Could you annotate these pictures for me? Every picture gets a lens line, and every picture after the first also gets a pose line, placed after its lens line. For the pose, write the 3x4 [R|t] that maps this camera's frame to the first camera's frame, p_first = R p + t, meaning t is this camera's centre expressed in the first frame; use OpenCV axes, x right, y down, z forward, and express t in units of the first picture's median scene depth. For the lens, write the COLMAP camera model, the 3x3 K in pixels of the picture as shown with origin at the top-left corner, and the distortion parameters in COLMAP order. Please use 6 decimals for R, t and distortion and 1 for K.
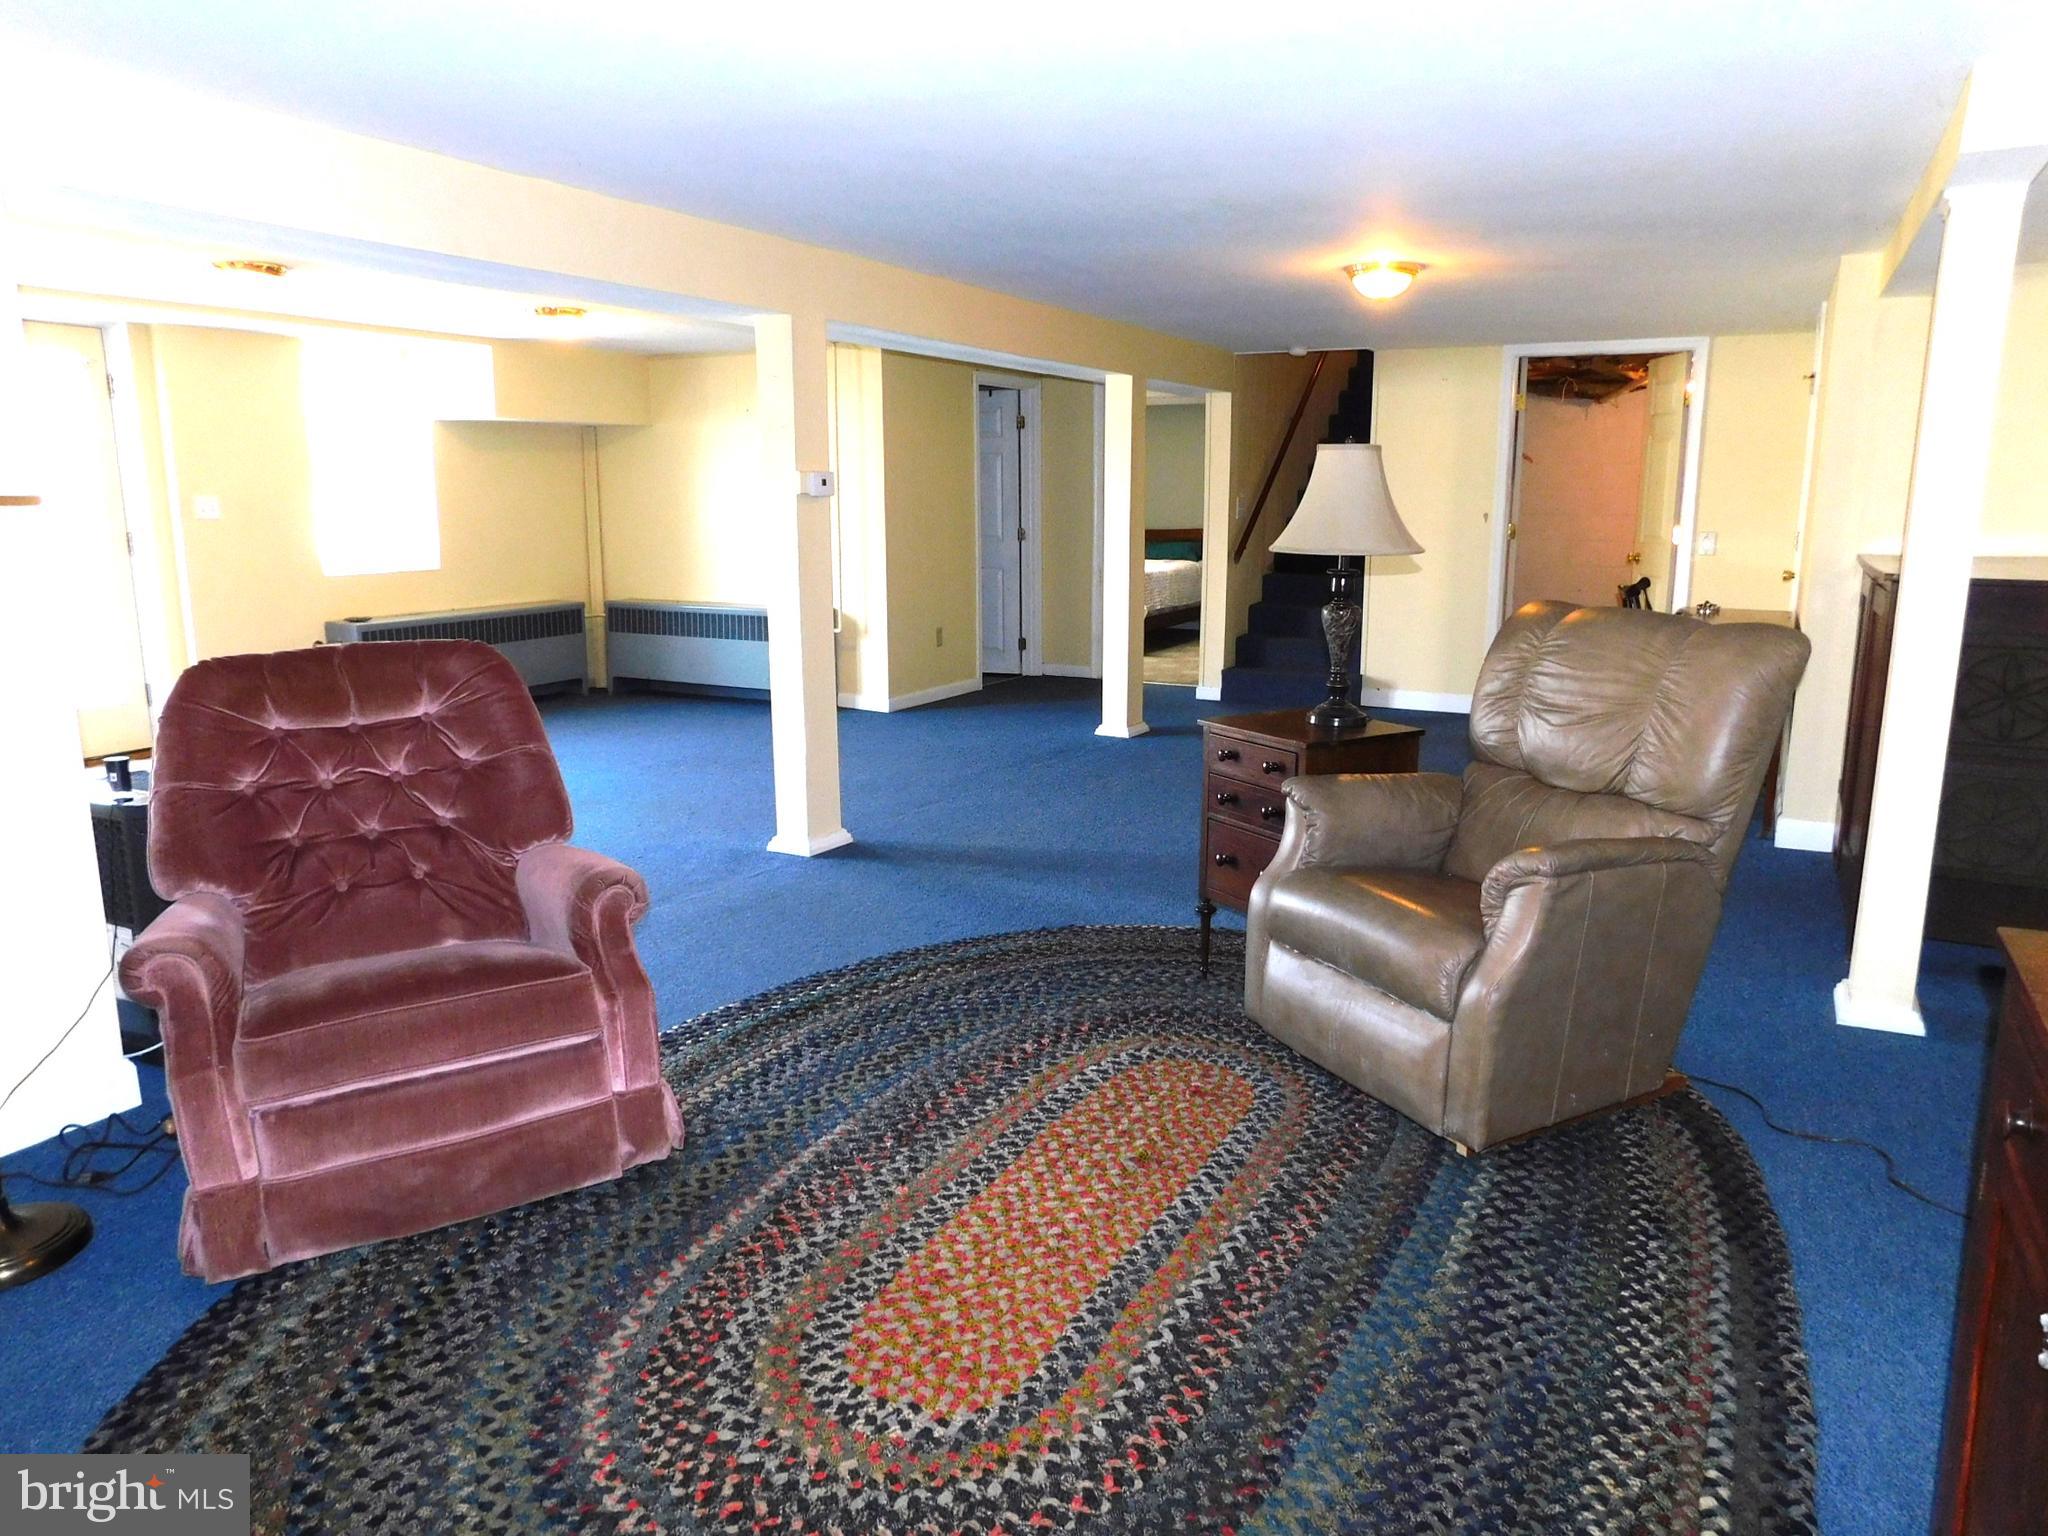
lens RADIAL K [[1363.6, 0, 1031.3], [0, 1363.6, 763.5], [0, 0, 1]] dist [-0.061113, 0.048990]
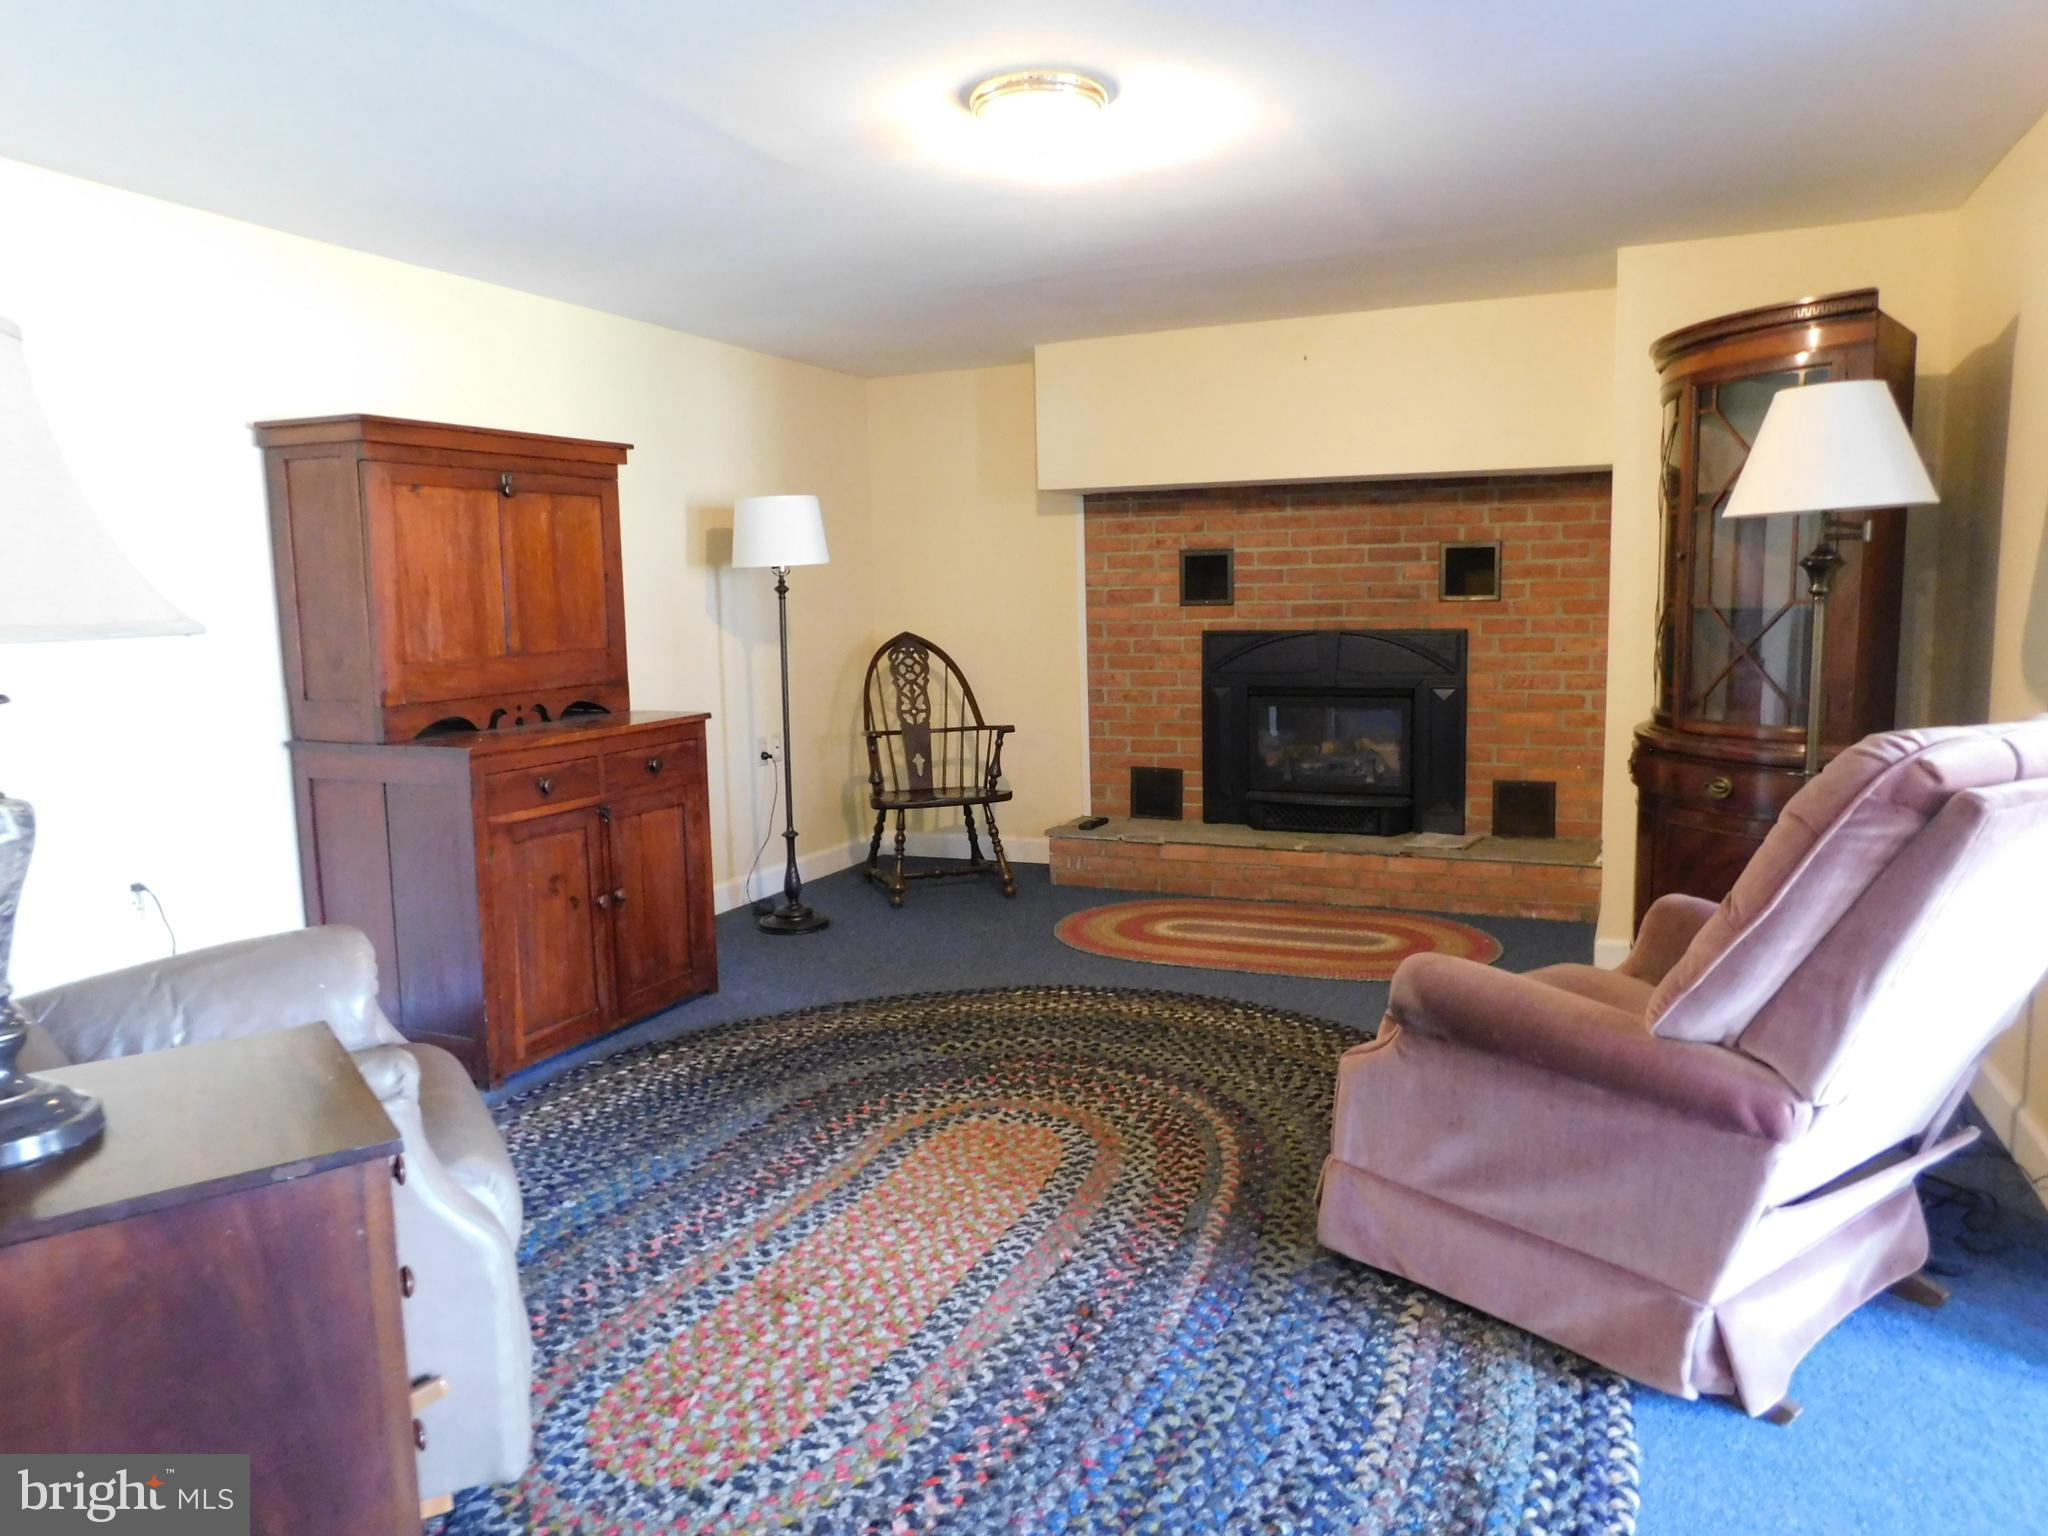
lens RADIAL K [[1363.6, 0, 1011.3], [0, 1363.6, 764.0], [0, 0, 1]] dist [-0.061113, 0.048990]
pose [[-0.998114, 0.021410, -0.057536, -0.010105], [0.002159, 0.948875, 0.315645, -0.267976], [0.061352, 0.314925, -0.947131, 1.565878]]
